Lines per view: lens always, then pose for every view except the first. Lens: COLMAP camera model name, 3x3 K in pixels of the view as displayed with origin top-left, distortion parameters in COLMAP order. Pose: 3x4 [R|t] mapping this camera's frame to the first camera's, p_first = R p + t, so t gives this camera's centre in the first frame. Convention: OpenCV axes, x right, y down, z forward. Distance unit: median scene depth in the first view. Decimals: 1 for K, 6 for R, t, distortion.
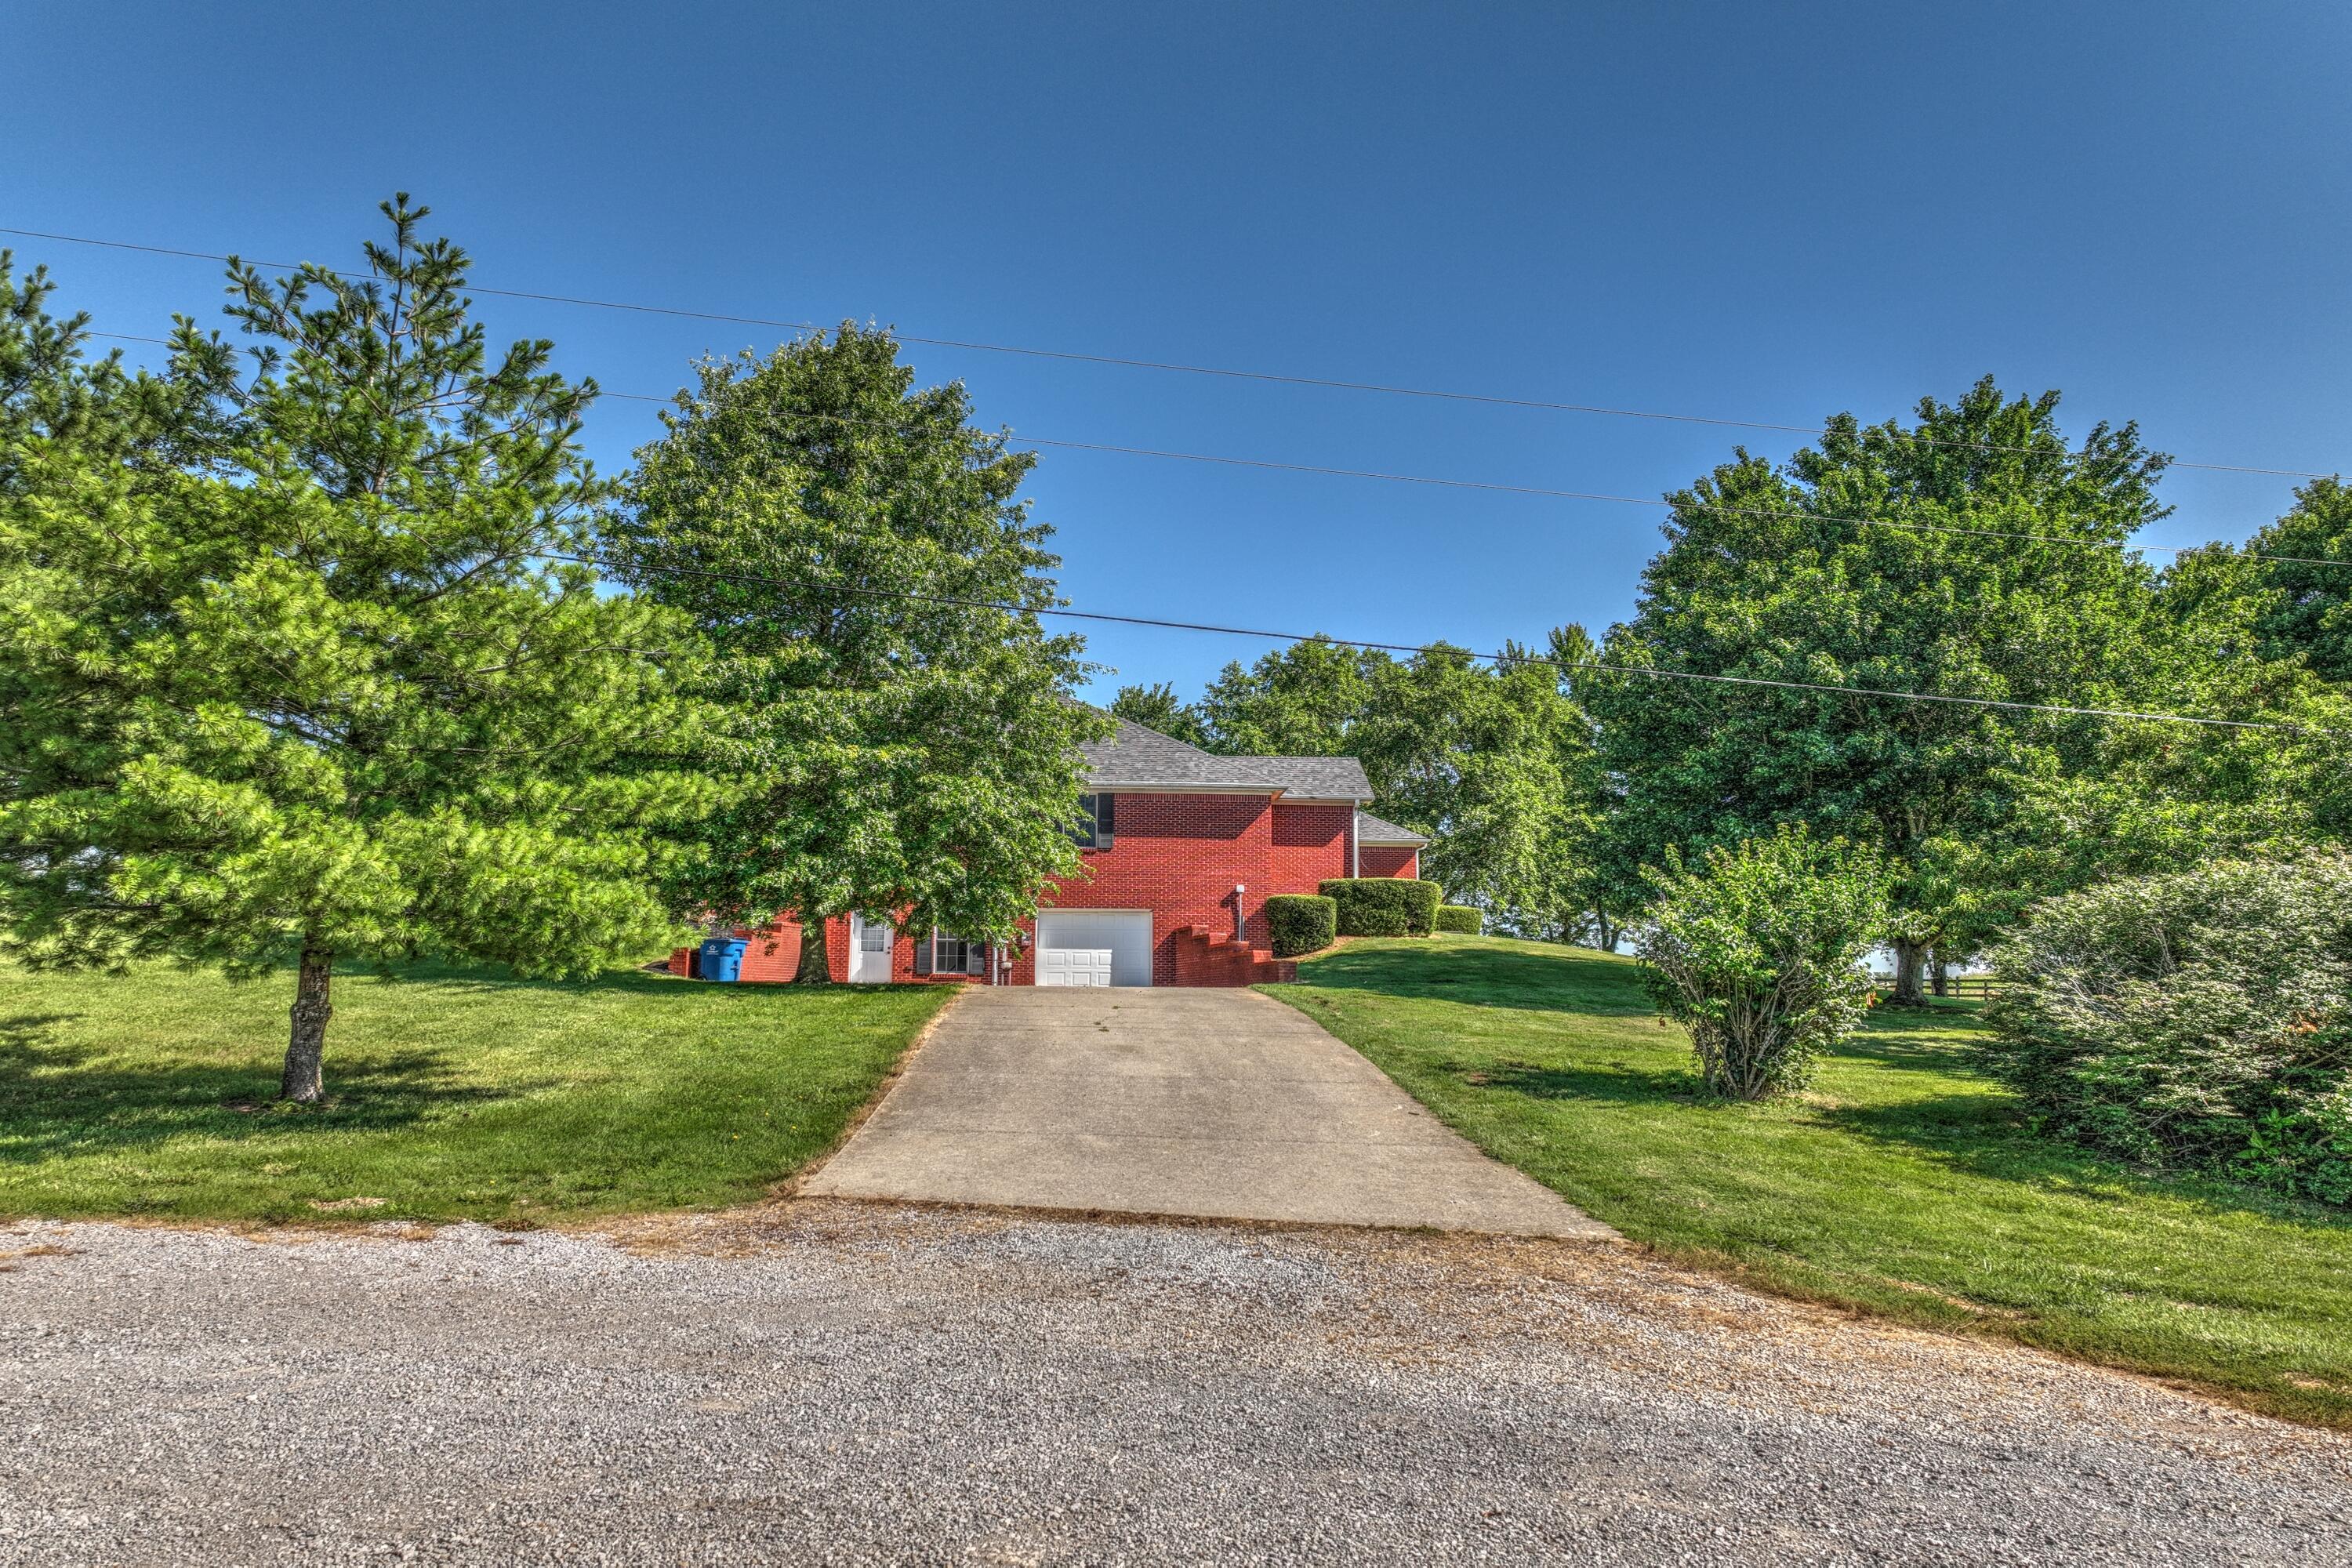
lens RADIAL K [[1700.6, 0, 1183.1], [0, 1700.6, 777.4], [0, 0, 1]] dist [0.000189, 0.024171]
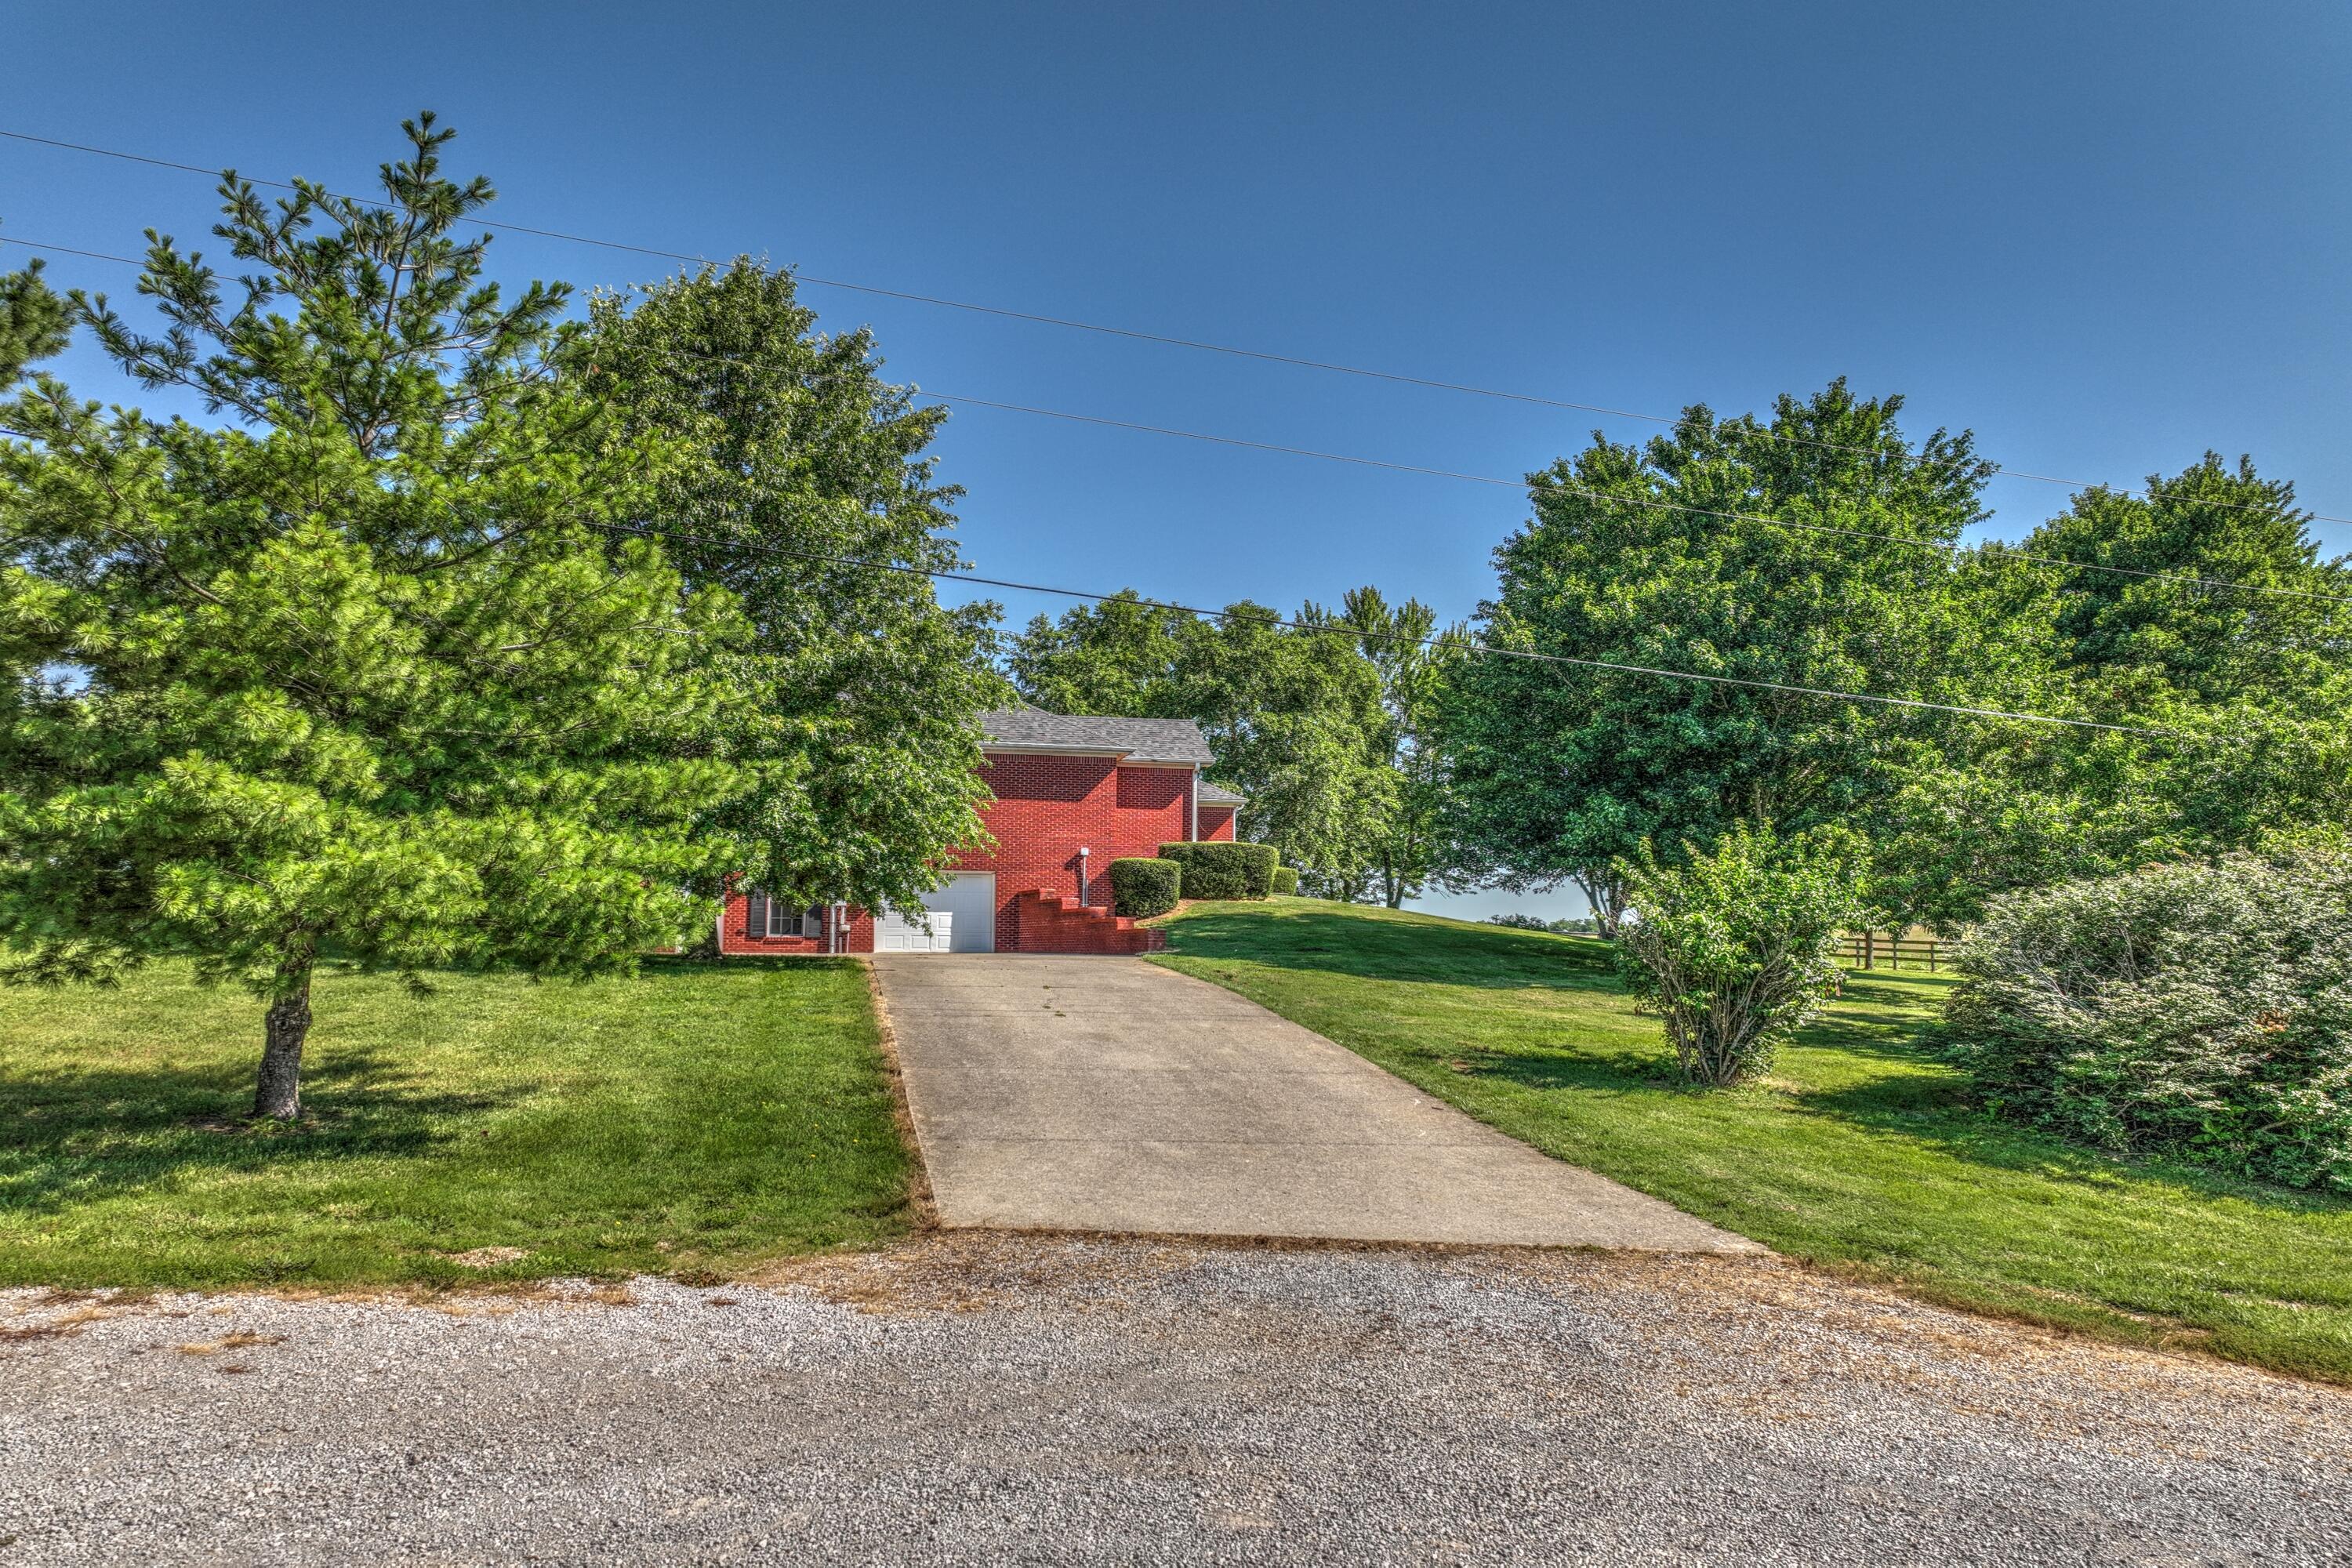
lens RADIAL K [[1700.6, 0, 1175.1], [0, 1700.6, 795.0], [0, 0, 1]] dist [0.000189, 0.024171]
pose [[0.986498, 0.014506, 0.163131, -0.179600], [-0.021934, 0.998799, 0.043822, -0.028465], [-0.162299, -0.046809, 0.985631, 0.035491]]
